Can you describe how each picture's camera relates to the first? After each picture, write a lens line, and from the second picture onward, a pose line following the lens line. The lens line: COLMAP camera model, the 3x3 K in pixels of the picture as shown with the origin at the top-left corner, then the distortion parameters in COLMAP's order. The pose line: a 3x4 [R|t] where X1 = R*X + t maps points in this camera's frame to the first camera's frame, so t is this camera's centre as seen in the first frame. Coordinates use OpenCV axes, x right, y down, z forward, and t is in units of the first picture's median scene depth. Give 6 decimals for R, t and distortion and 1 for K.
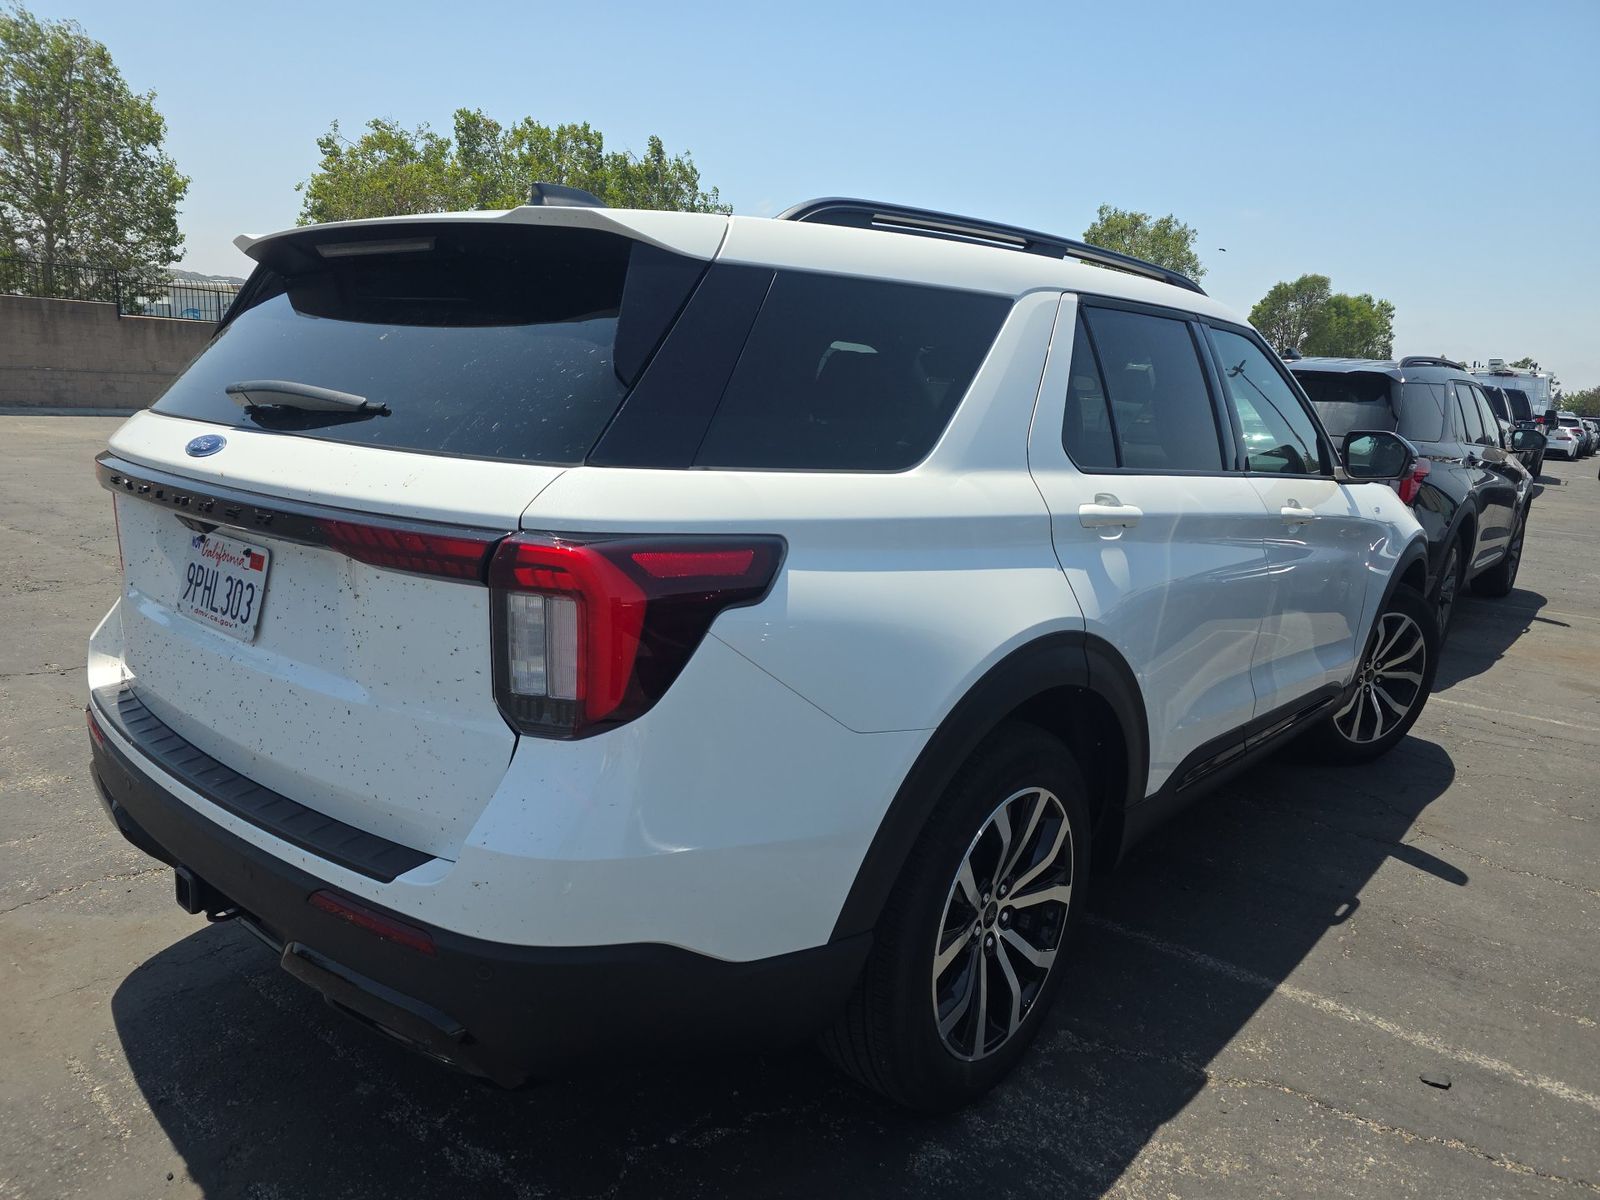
lens RADIAL K [[1127.8, 0, 800.0], [0, 1127.8, 600.0], [0, 0, 1]] dist [0.005876, -0.004389]
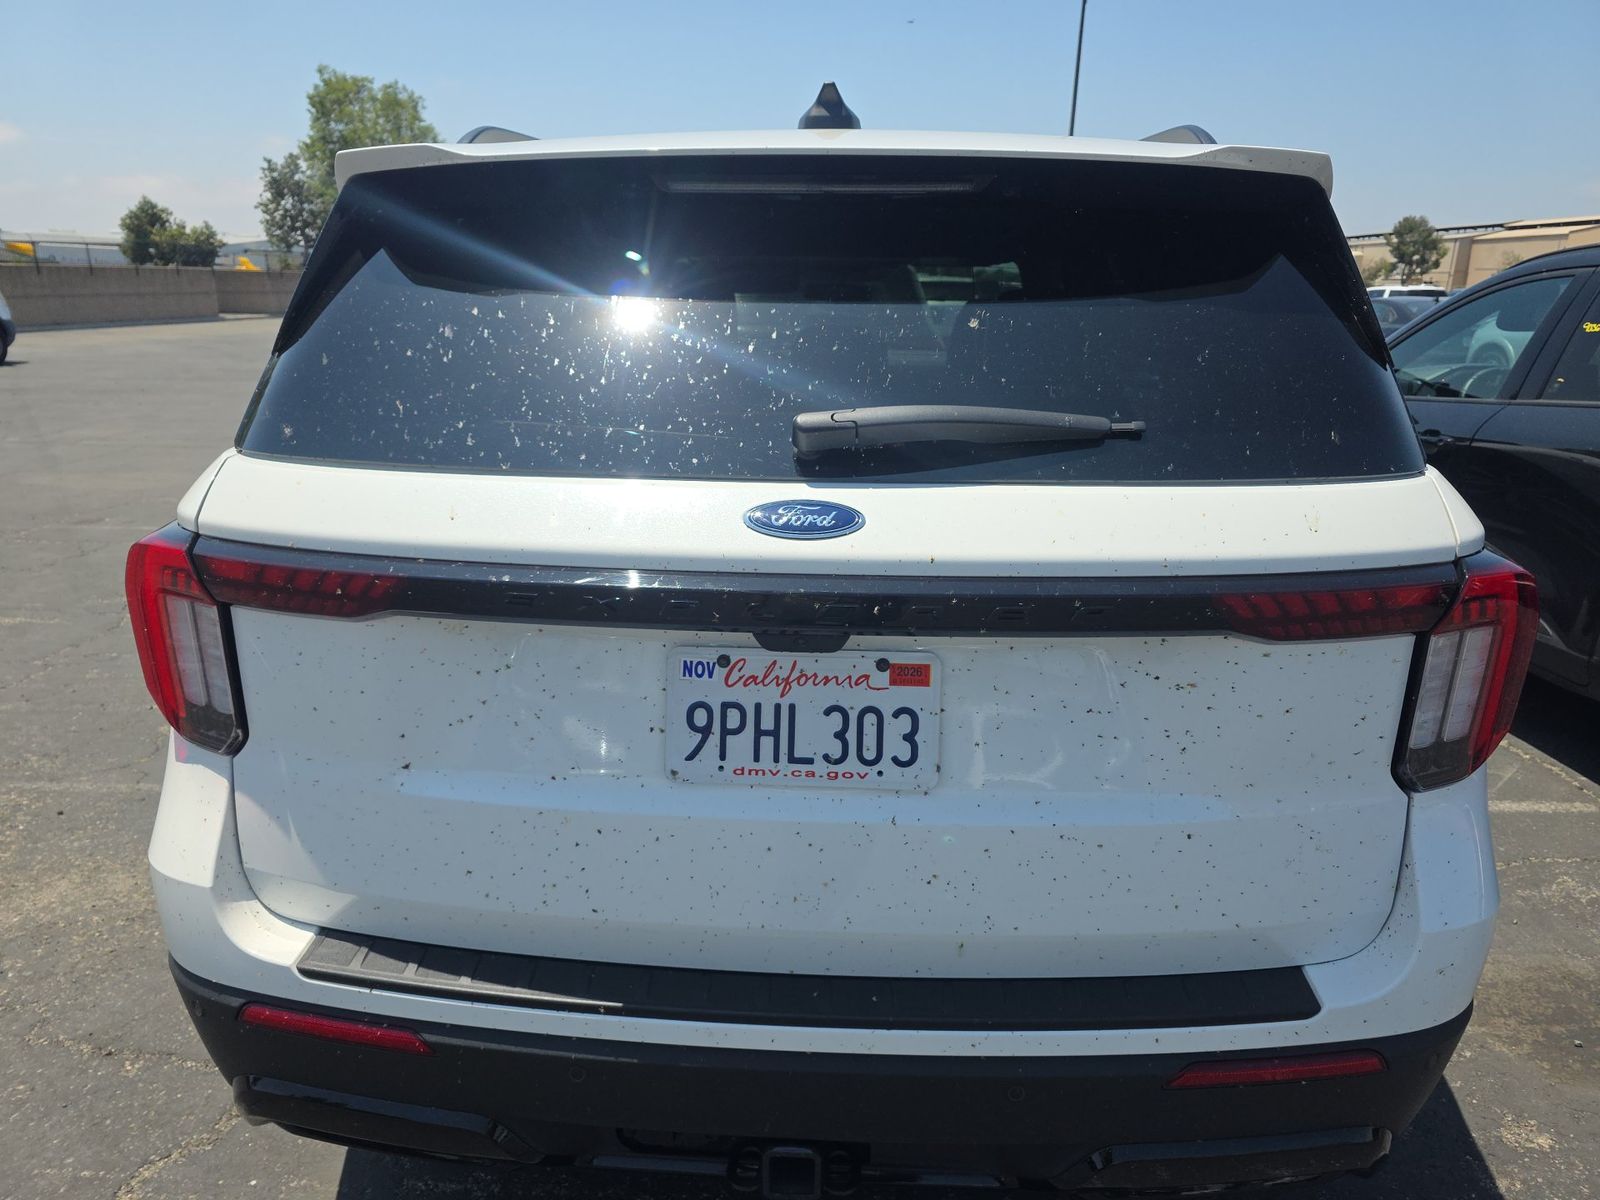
lens RADIAL K [[1127.8, 0, 800.0], [0, 1127.8, 600.0], [0, 0, 1]] dist [0.005876, -0.004389]
pose [[0.789641, -0.212978, 0.575419, -0.889096], [0.151501, 0.976464, 0.153511, -0.186677], [-0.594571, -0.034042, 0.803322, 0.481579]]
